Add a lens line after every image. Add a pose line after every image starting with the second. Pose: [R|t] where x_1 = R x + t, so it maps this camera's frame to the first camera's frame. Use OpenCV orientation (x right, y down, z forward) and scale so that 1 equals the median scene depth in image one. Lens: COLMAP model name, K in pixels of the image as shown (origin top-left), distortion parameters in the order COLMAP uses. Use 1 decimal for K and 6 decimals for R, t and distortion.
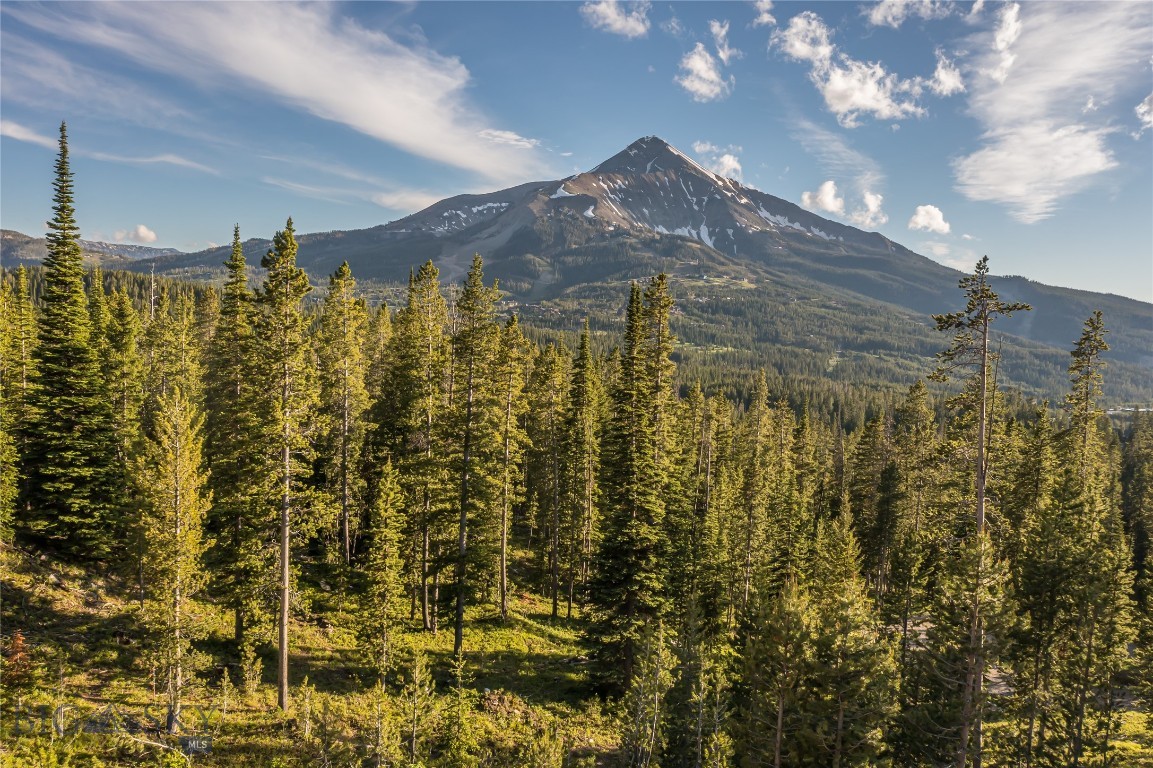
lens RADIAL K [[904.3, 0, 574.7], [0, 904.3, 385.3], [0, 0, 1]] dist [-0.029870, 0.005309]
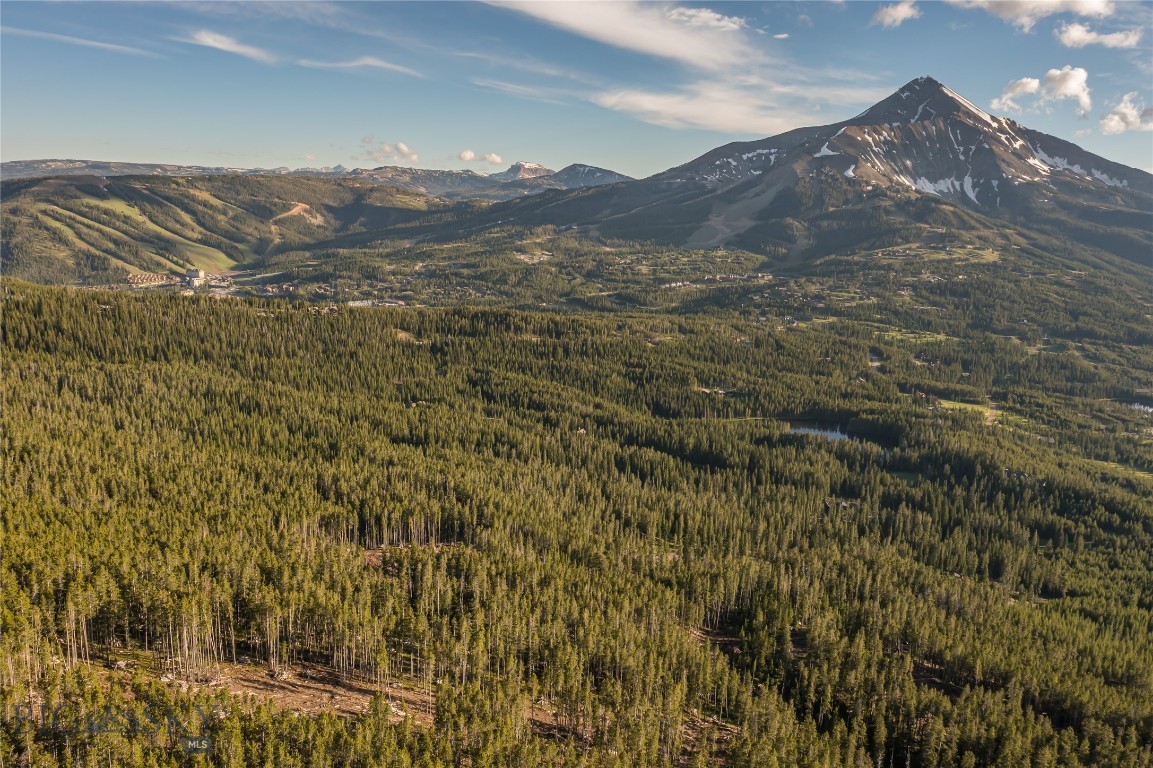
lens RADIAL K [[904.3, 0, 579.3], [0, 904.3, 380.4], [0, 0, 1]] dist [-0.029870, 0.005309]
pose [[0.958311, 0.058523, -0.279669, 0.018923], [-0.031783, 0.994558, 0.099214, -0.034349], [0.283954, -0.086189, 0.954956, -0.121188]]
